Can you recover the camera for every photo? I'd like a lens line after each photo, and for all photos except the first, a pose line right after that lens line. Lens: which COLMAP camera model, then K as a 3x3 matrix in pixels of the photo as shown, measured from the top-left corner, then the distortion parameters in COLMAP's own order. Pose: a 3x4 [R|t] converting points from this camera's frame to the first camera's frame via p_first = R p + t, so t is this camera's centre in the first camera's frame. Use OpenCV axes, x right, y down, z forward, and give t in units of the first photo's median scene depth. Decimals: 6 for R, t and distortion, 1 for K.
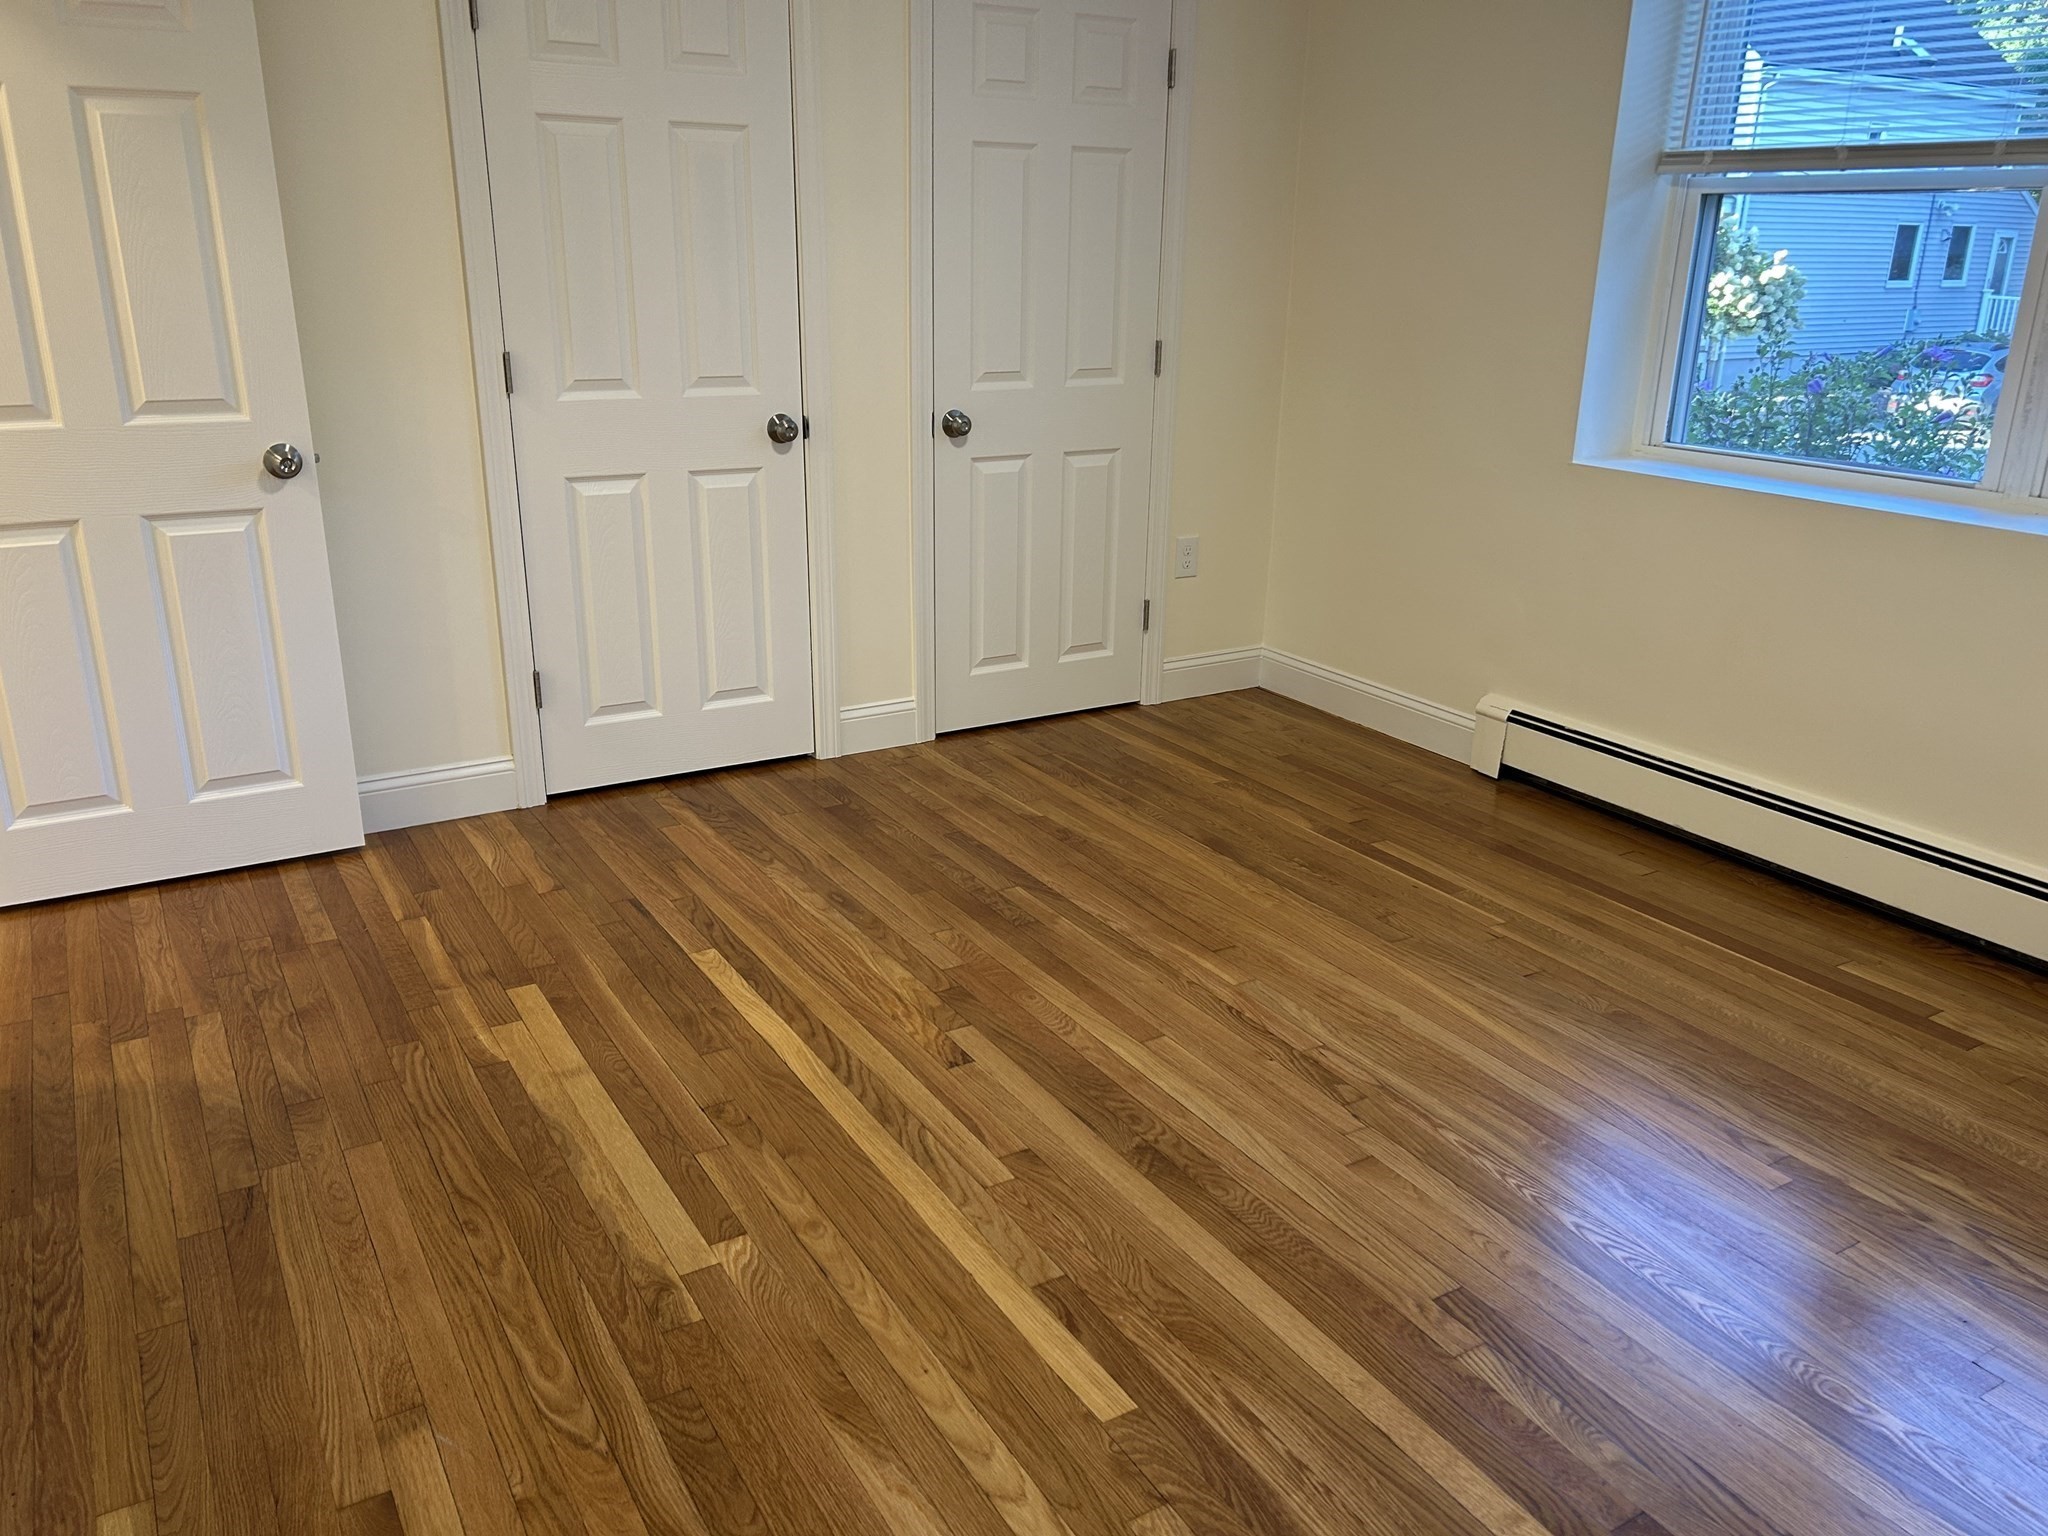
lens RADIAL K [[1528.9, 0, 1009.4], [0, 1528.9, 762.1], [0, 0, 1]] dist [0.054905, -0.037619]
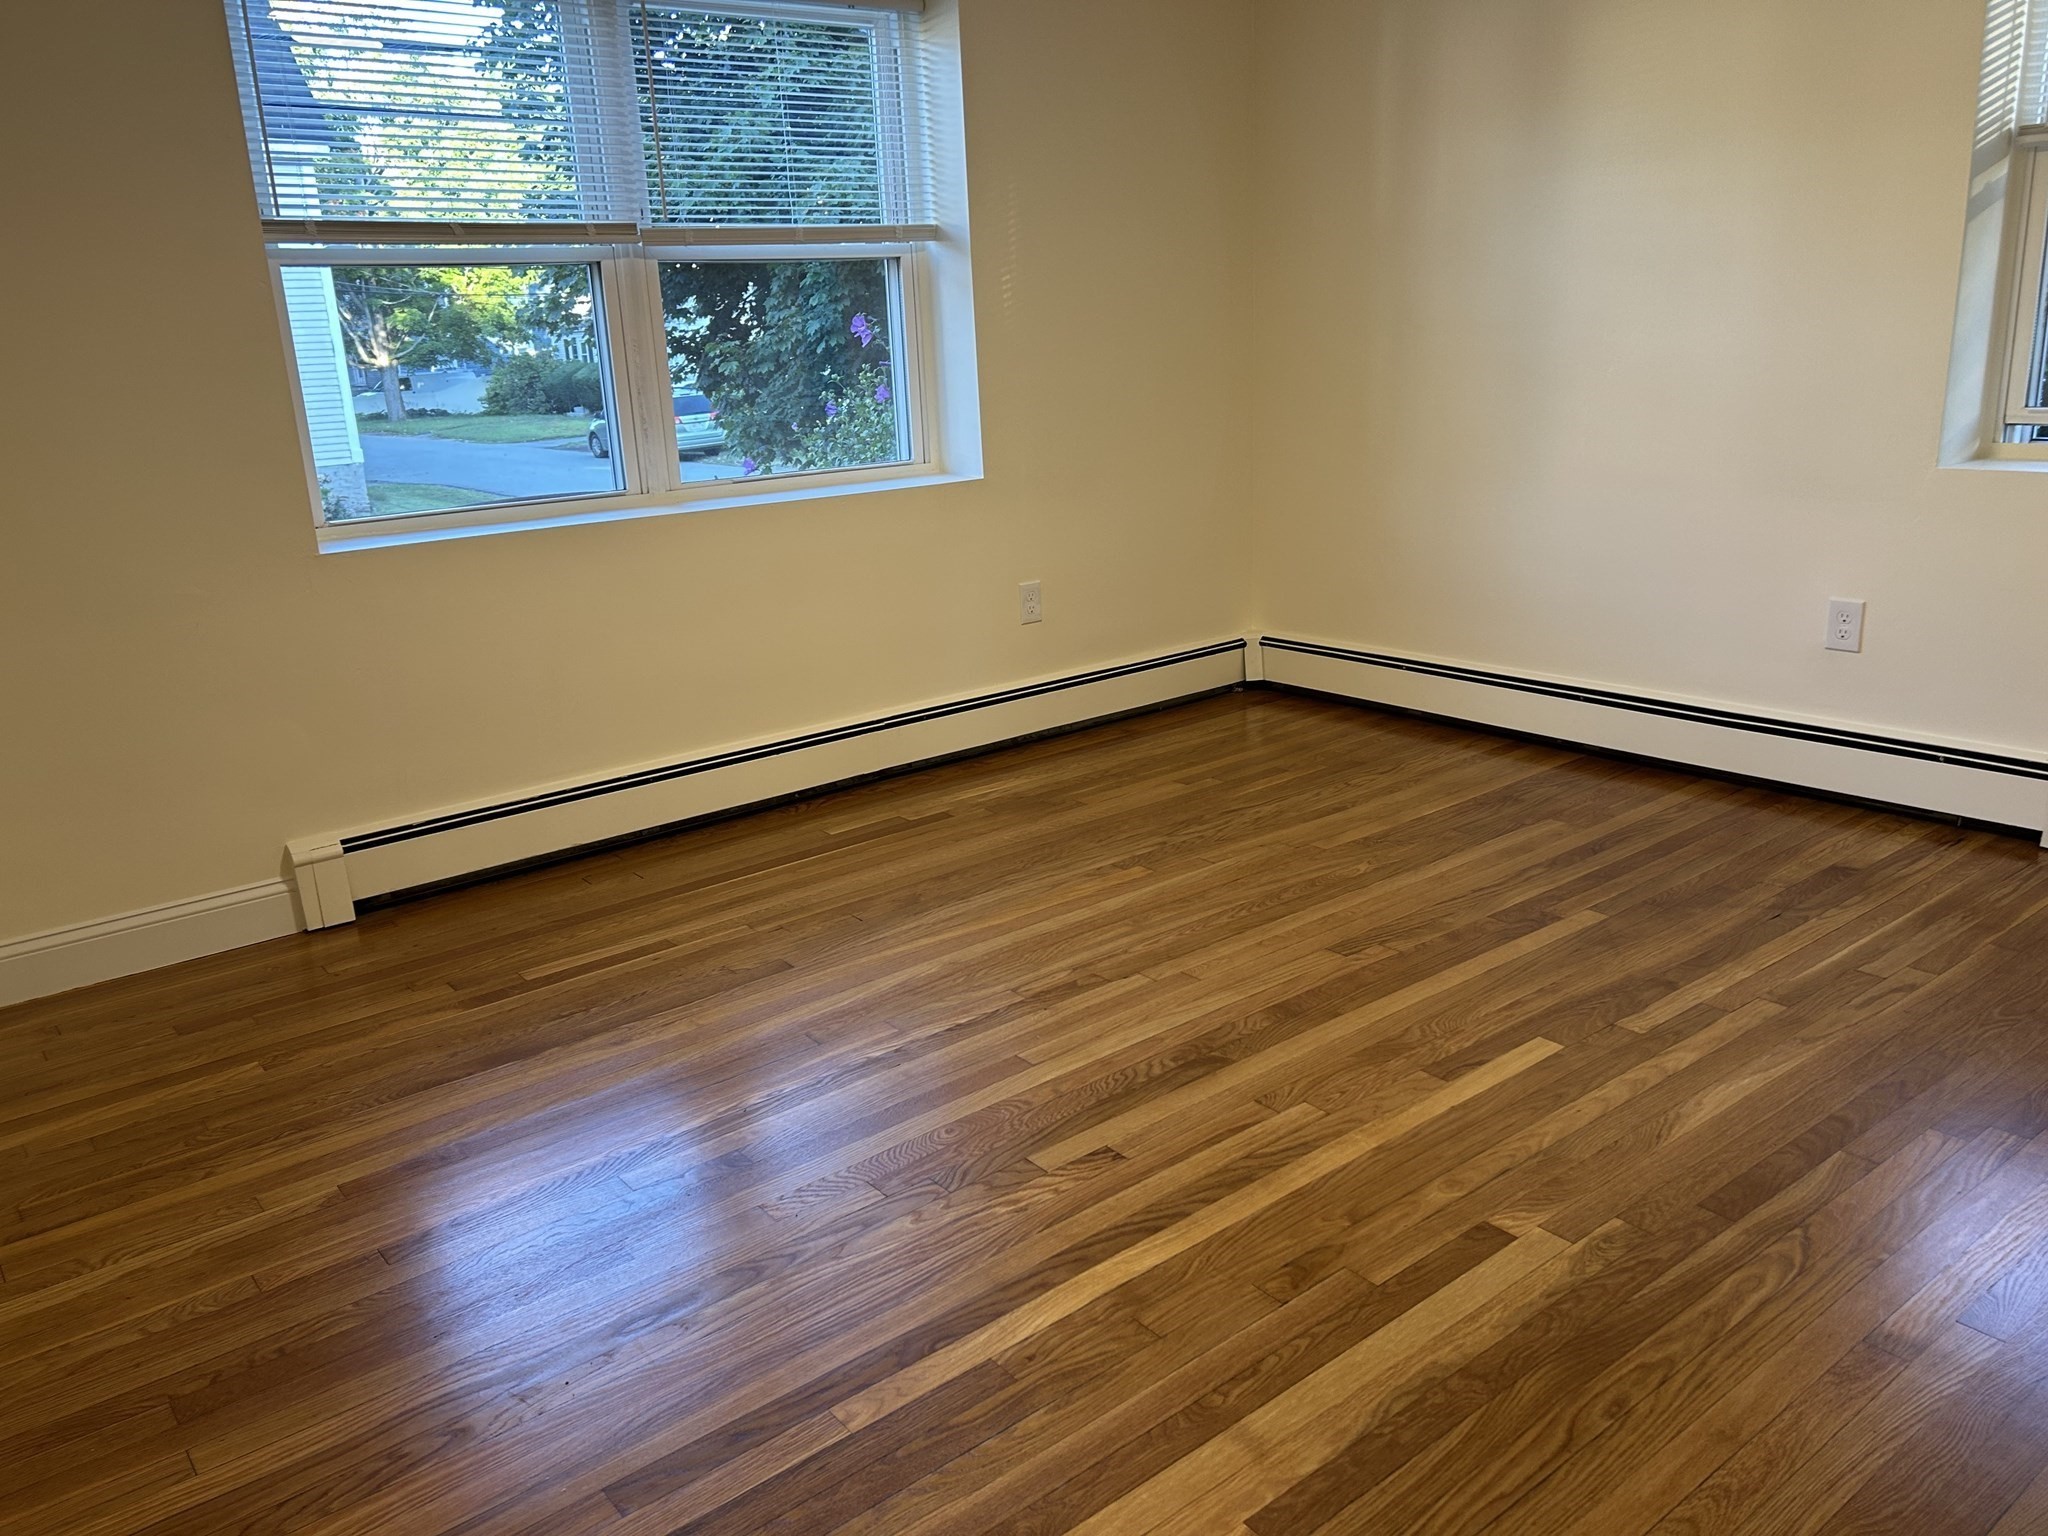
lens RADIAL K [[1528.9, 0, 1010.3], [0, 1528.9, 771.0], [0, 0, 1]] dist [0.054905, -0.037619]
pose [[-0.120550, -0.289759, 0.949477, -0.829855], [0.363716, 0.877051, 0.313835, -0.314675], [-0.923676, 0.383173, -0.000338, 0.968953]]
